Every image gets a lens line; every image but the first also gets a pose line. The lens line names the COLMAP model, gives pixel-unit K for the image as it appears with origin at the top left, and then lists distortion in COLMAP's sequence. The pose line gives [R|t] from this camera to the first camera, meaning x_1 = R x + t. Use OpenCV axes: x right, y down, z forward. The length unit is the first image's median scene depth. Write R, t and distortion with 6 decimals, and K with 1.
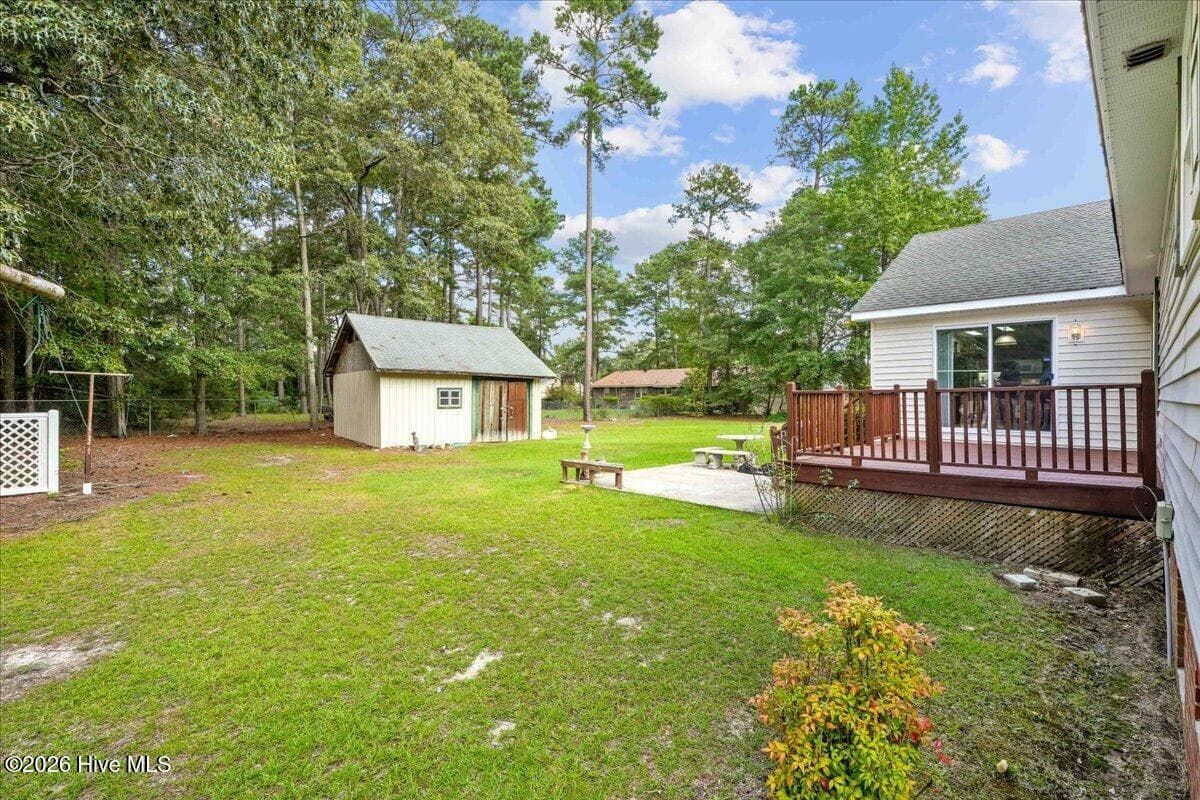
lens RADIAL K [[551.7, 0, 600.0], [0, 551.7, 400.0], [0, 0, 1]] dist [-0.001798, -0.000040]
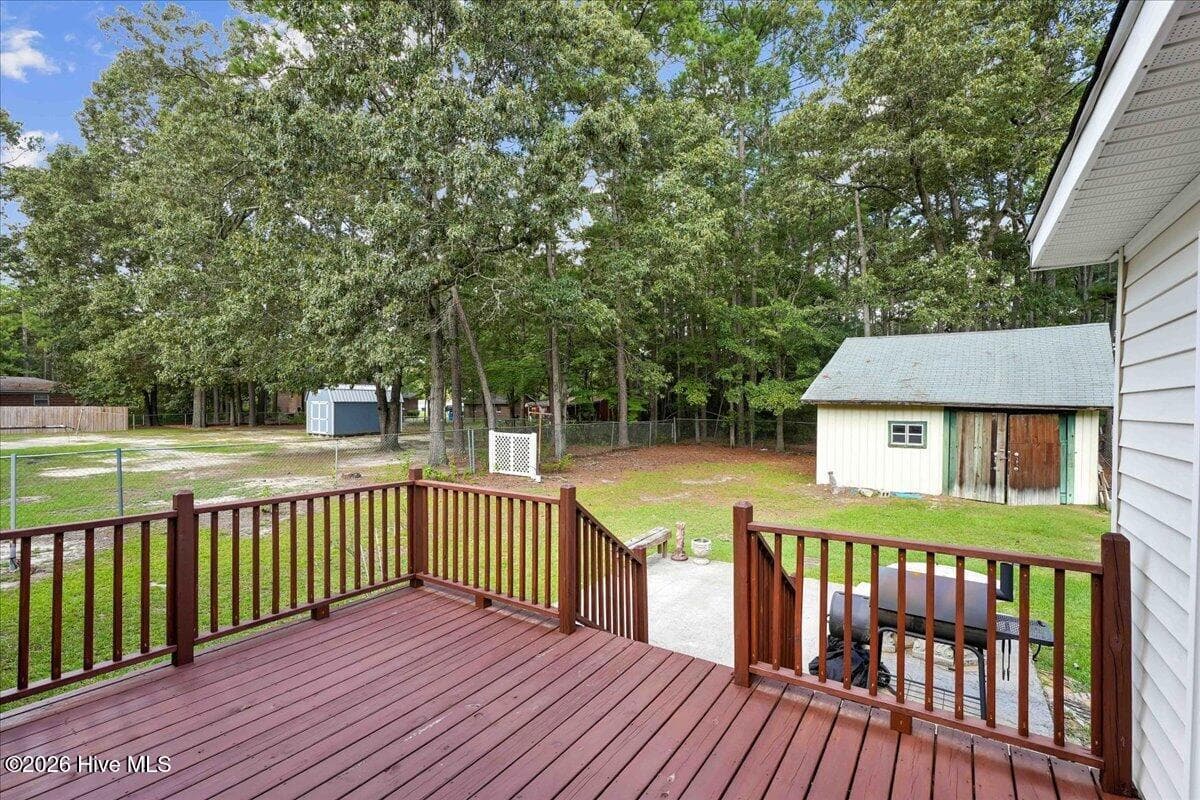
lens RADIAL K [[551.7, 0, 600.0], [0, 551.7, 400.0], [0, 0, 1]] dist [-0.001798, -0.000040]
pose [[0.194567, 0.001016, -0.980889, 0.402058], [-0.015720, 0.999874, -0.002082, -0.042644], [0.980763, 0.015825, 0.194558, 0.401792]]
